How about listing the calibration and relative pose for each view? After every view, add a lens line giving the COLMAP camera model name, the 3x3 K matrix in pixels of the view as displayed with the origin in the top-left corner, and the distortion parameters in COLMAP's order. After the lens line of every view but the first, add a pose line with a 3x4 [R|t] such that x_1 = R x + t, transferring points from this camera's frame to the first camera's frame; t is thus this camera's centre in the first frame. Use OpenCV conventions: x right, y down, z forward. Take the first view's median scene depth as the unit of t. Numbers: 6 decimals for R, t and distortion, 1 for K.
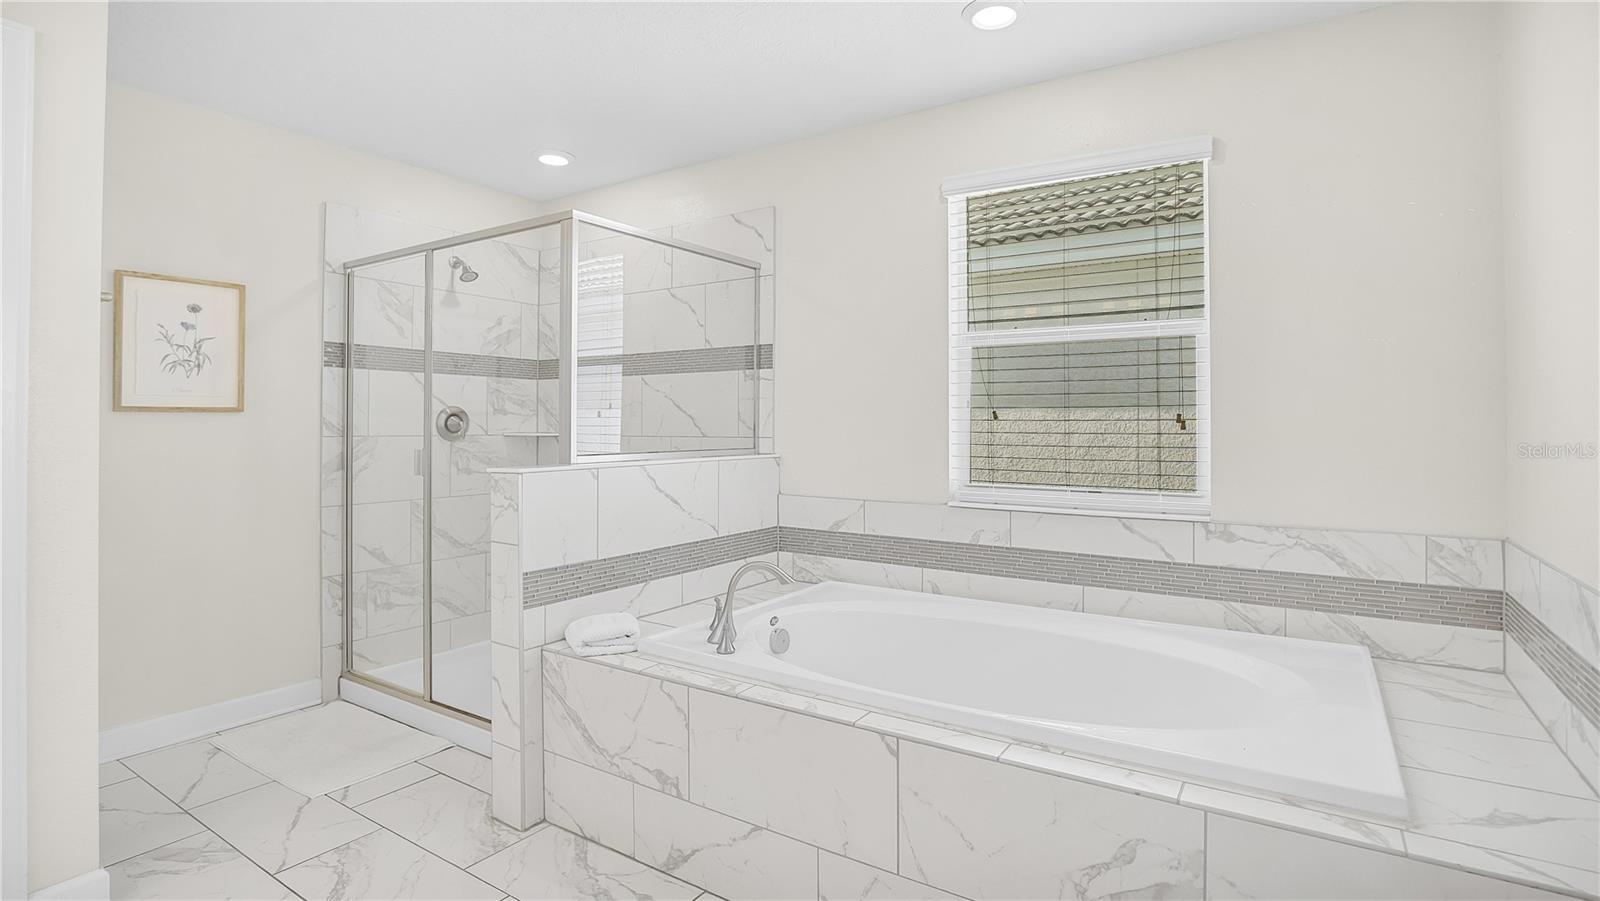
lens RADIAL K [[763.2, 0, 841.0], [0, 763.2, 416.6], [0, 0, 1]] dist [-0.032674, 0.004531]
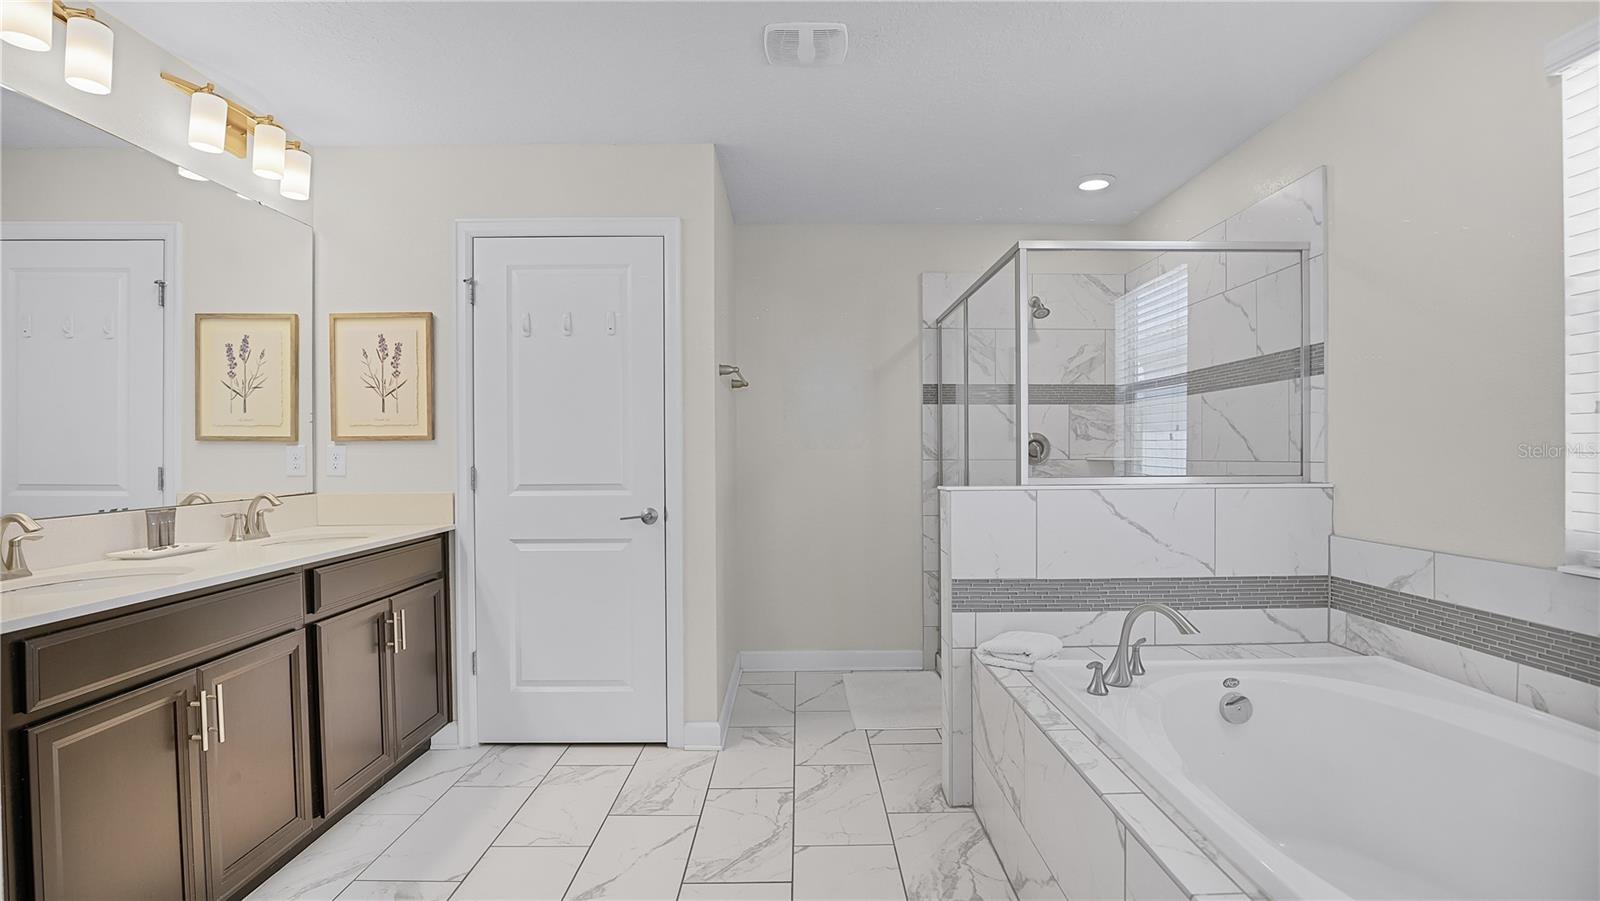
lens RADIAL K [[763.2, 0, 808.6], [0, 763.2, 456.9], [0, 0, 1]] dist [-0.032674, 0.004531]
pose [[0.546228, -0.000874, -0.837636, 0.273888], [0.014839, 0.999853, 0.008633, 0.007650], [0.837505, -0.017145, 0.546160, 0.137467]]
